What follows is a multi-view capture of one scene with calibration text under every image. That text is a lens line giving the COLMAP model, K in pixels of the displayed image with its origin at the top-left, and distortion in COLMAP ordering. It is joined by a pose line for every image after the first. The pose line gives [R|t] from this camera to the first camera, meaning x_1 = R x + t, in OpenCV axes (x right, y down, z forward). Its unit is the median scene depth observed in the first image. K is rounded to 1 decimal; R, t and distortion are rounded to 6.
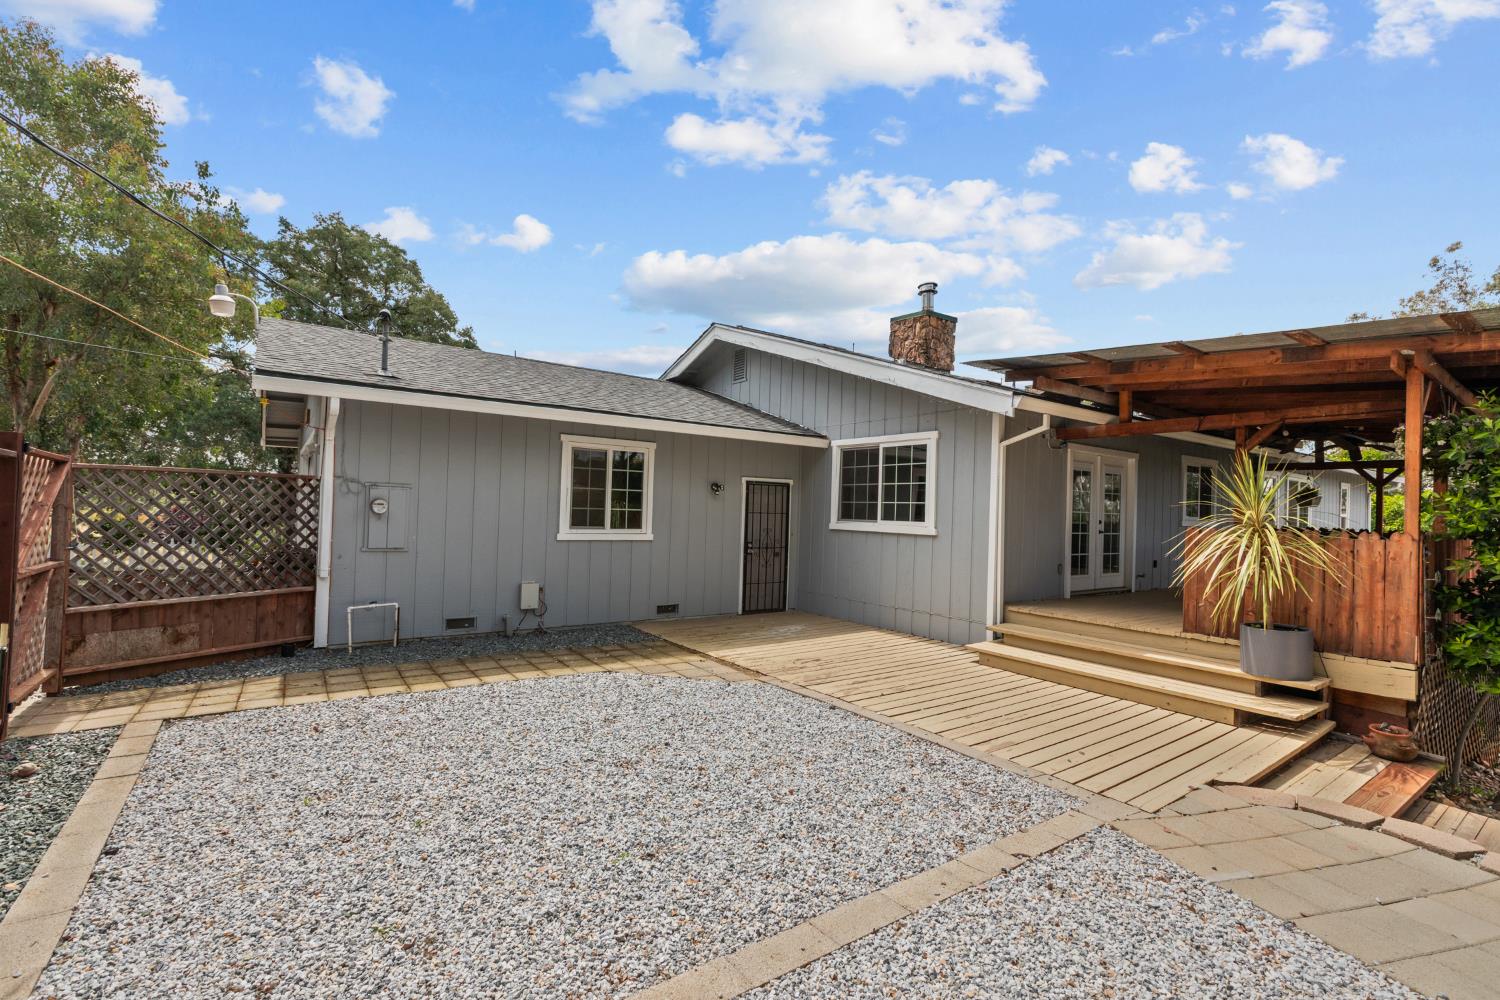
lens RADIAL K [[685.1, 0, 750.0], [0, 685.1, 500.0], [0, 0, 1]] dist [-0.001027, -0.000019]
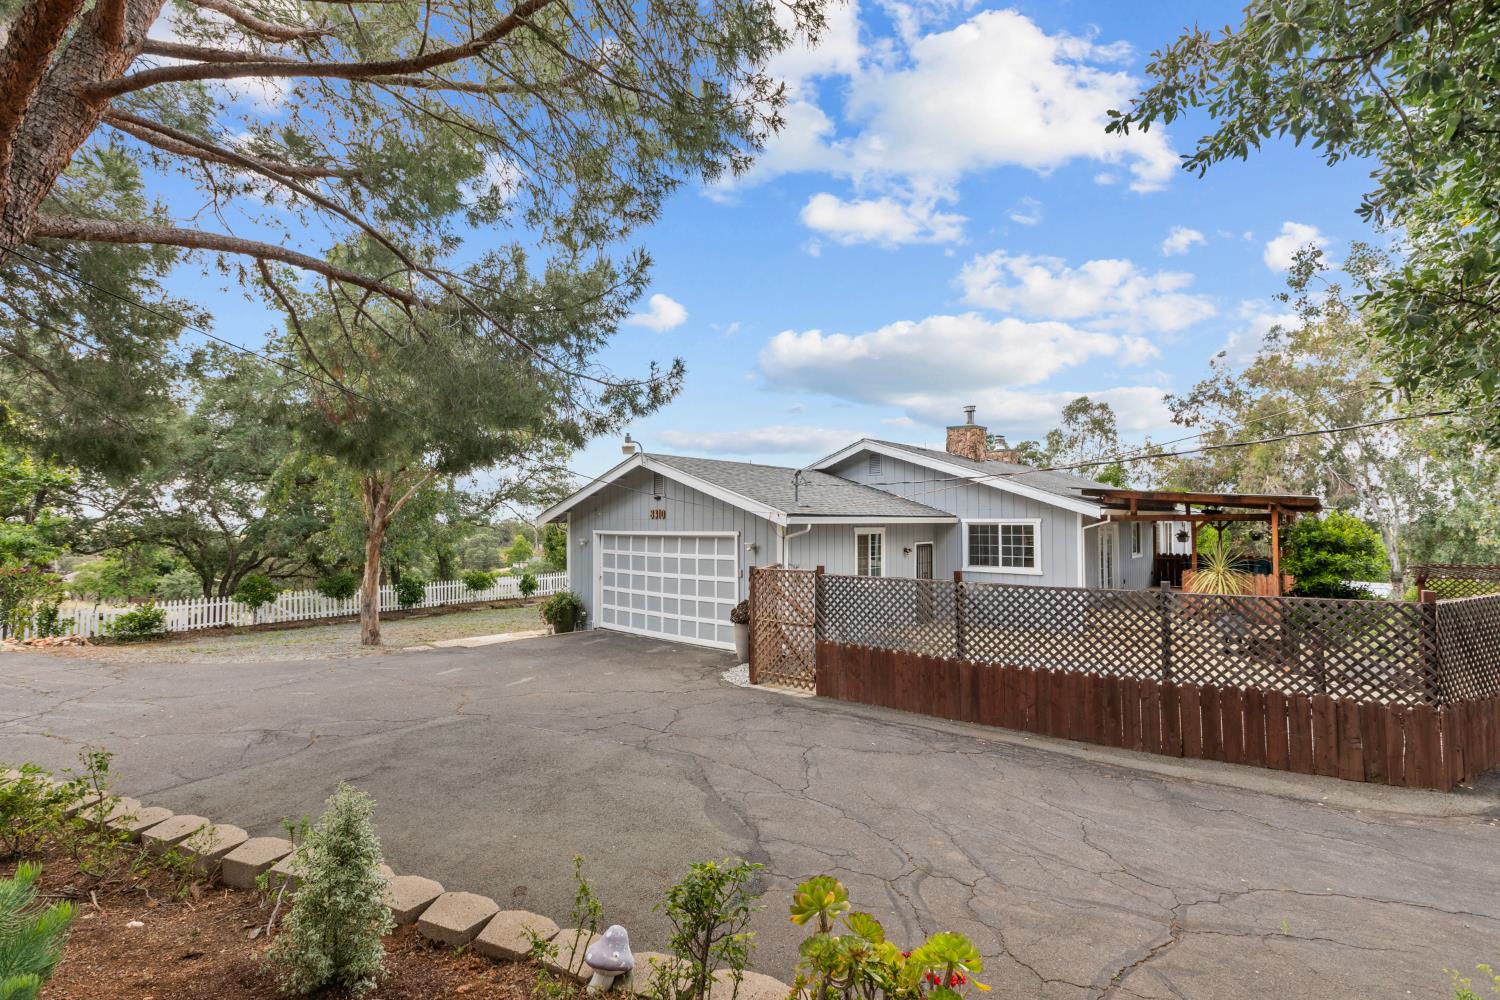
lens RADIAL K [[686.4, 0, 747.1], [0, 686.4, 524.0], [0, 0, 1]] dist [-0.000471, 0.000137]
pose [[0.972657, -0.031964, 0.230038, -0.844565], [0.027138, 0.999341, 0.024114, -0.138522], [-0.230657, -0.017212, 0.972883, -0.567012]]
